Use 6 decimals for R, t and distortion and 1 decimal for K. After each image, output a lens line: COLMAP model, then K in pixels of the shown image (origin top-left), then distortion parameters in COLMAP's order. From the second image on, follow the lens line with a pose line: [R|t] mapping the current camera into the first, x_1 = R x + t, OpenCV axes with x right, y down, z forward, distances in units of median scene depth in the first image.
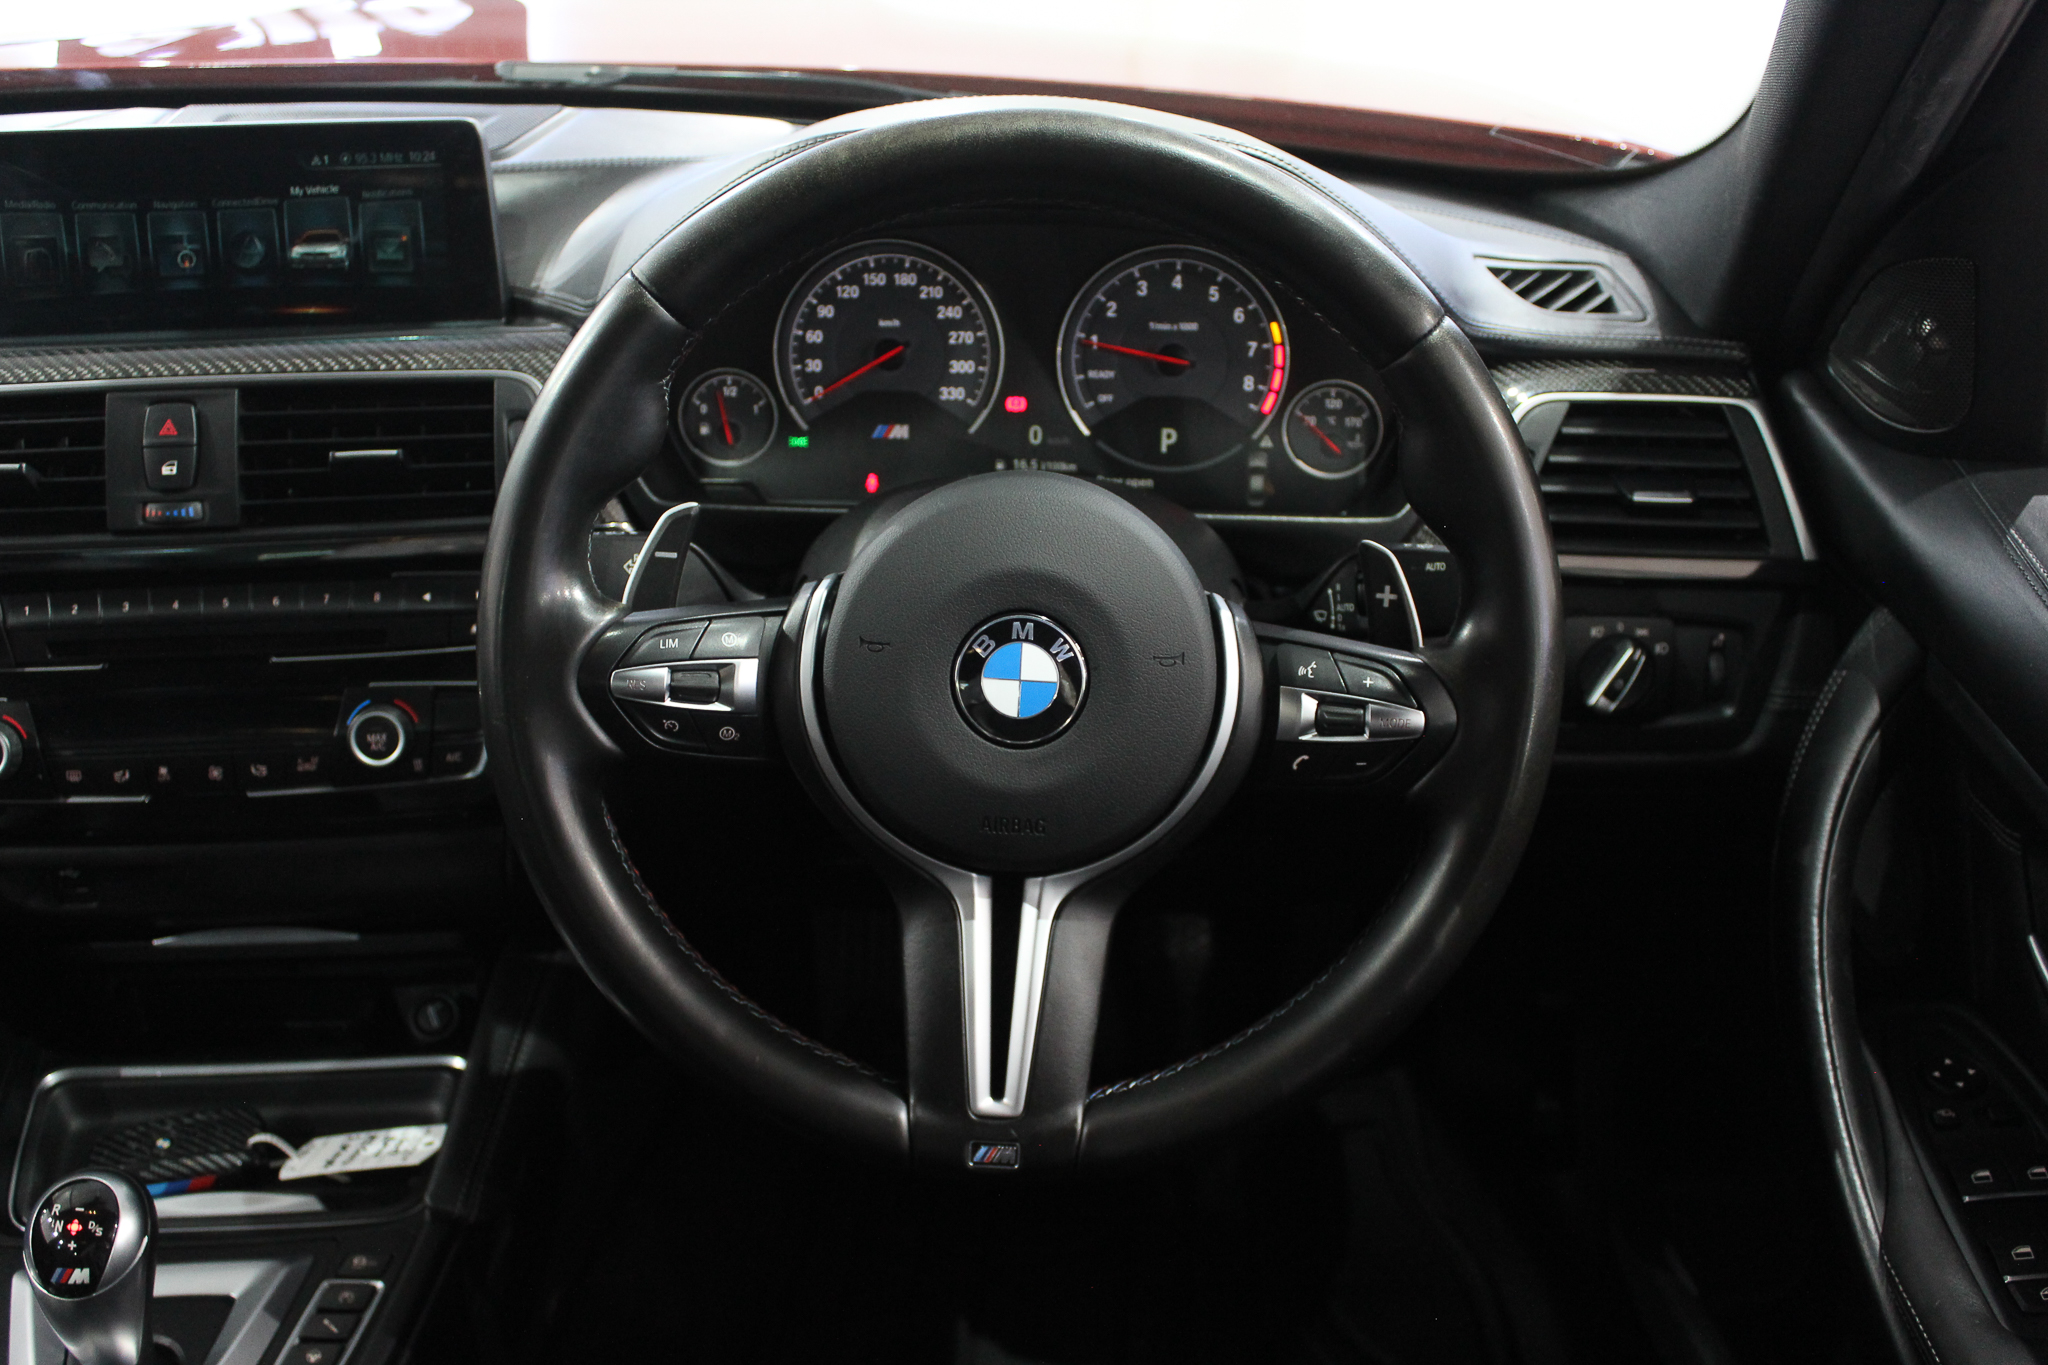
lens RADIAL K [[2046.5, 0, 996.3], [0, 2046.5, 680.8], [0, 0, 1]] dist [-0.158306, 0.218159]
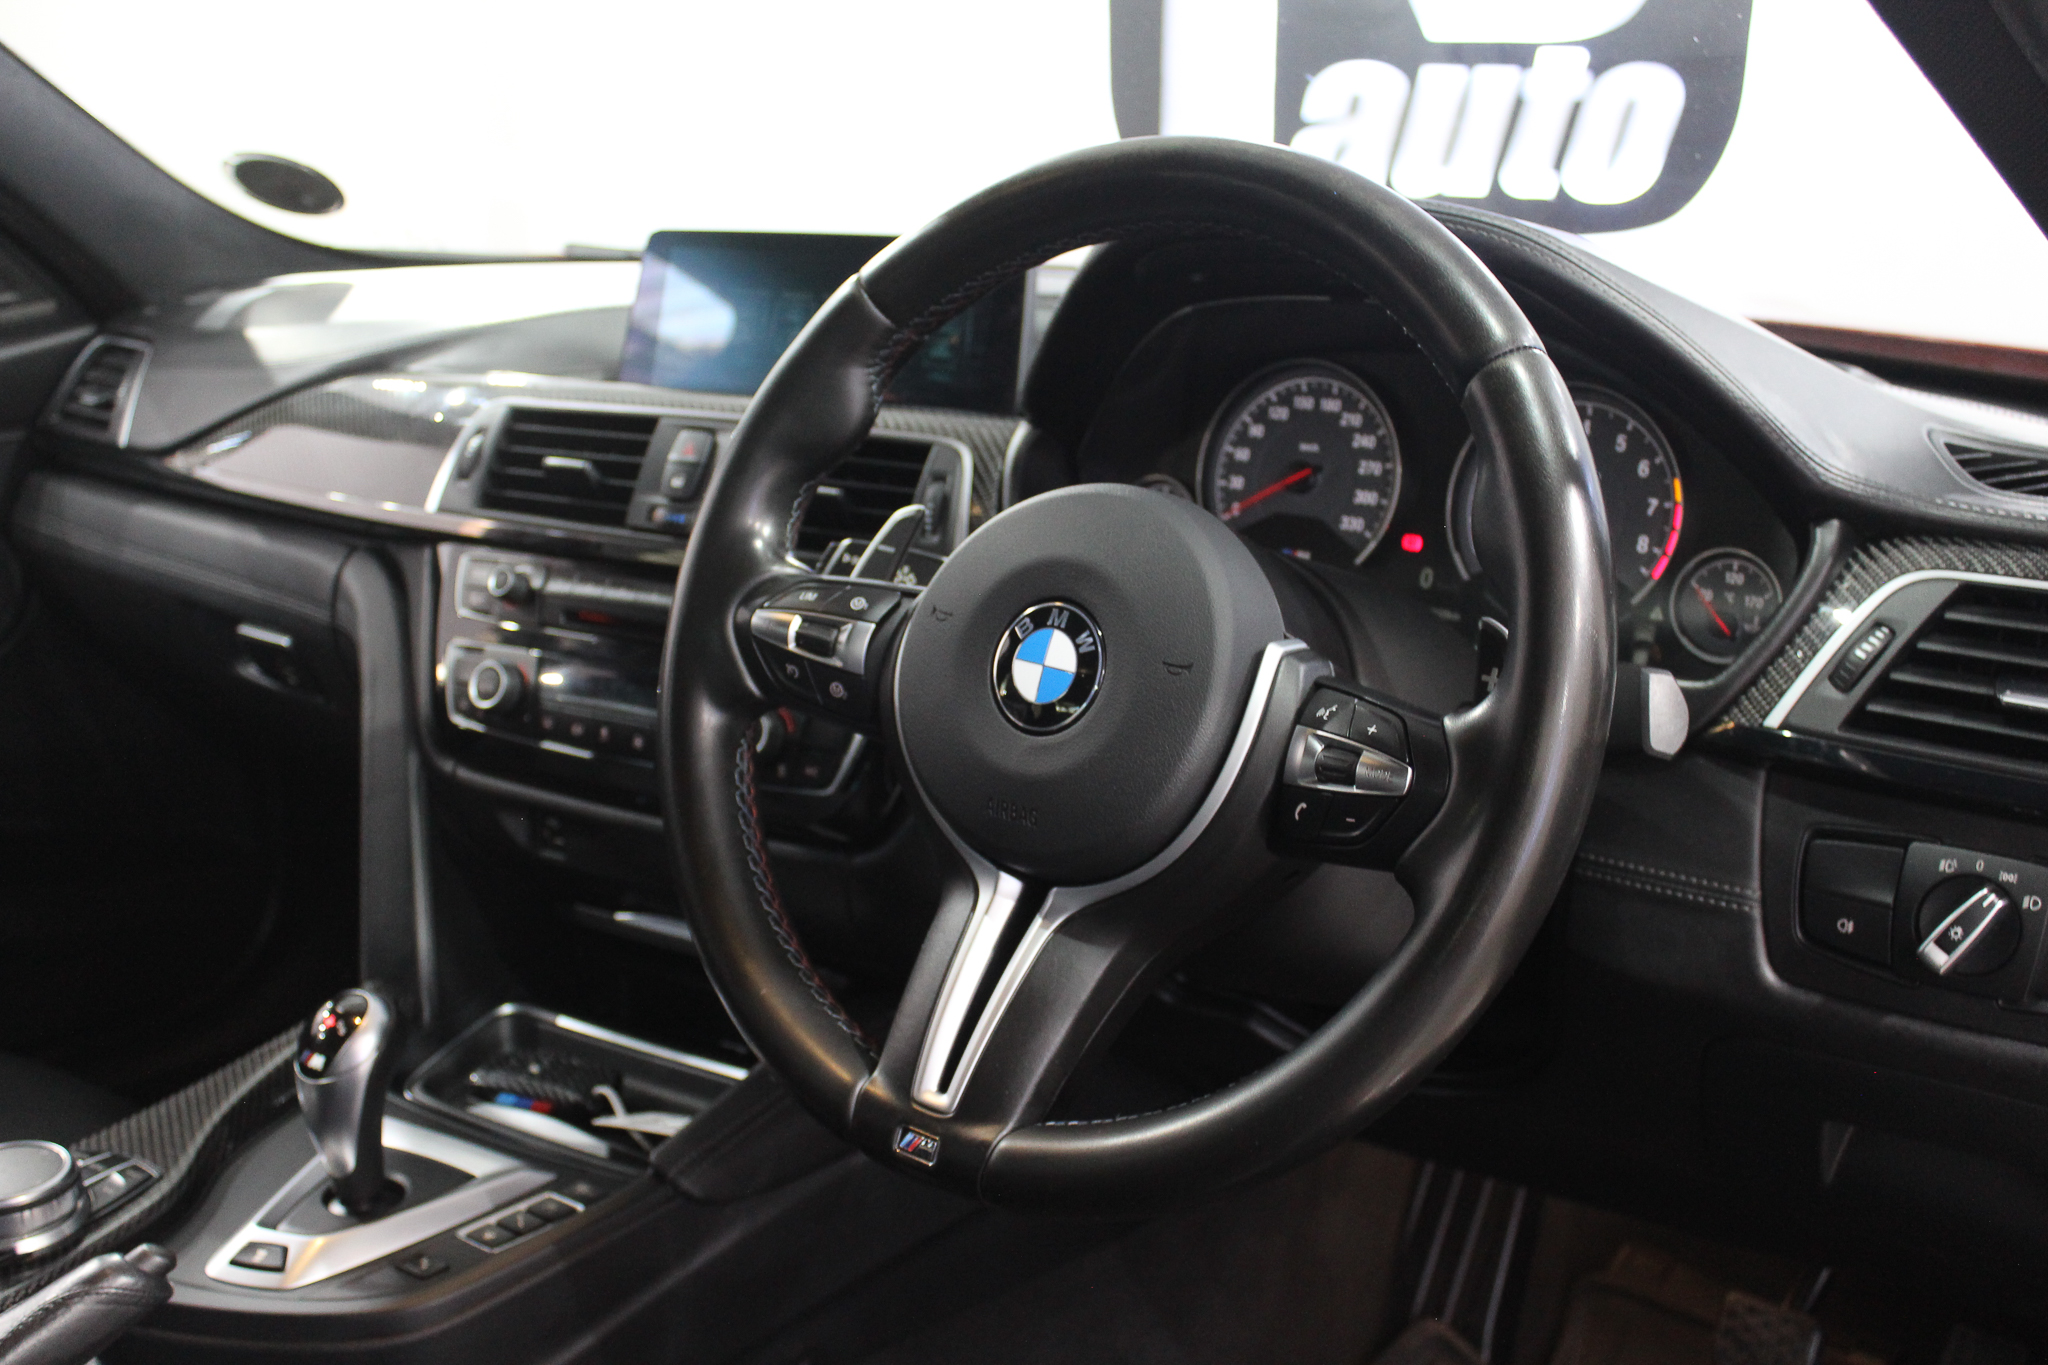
lens RADIAL K [[2179.0, 0, 1024.0], [0, 2179.0, 682.5], [0, 0, 1]] dist [-0.076115, 0.001302]
pose [[0.803559, 0.145325, -0.577212, 0.466436], [-0.272664, 0.951879, -0.139931, 0.119876], [0.529101, 0.269827, 0.804516, 0.107397]]
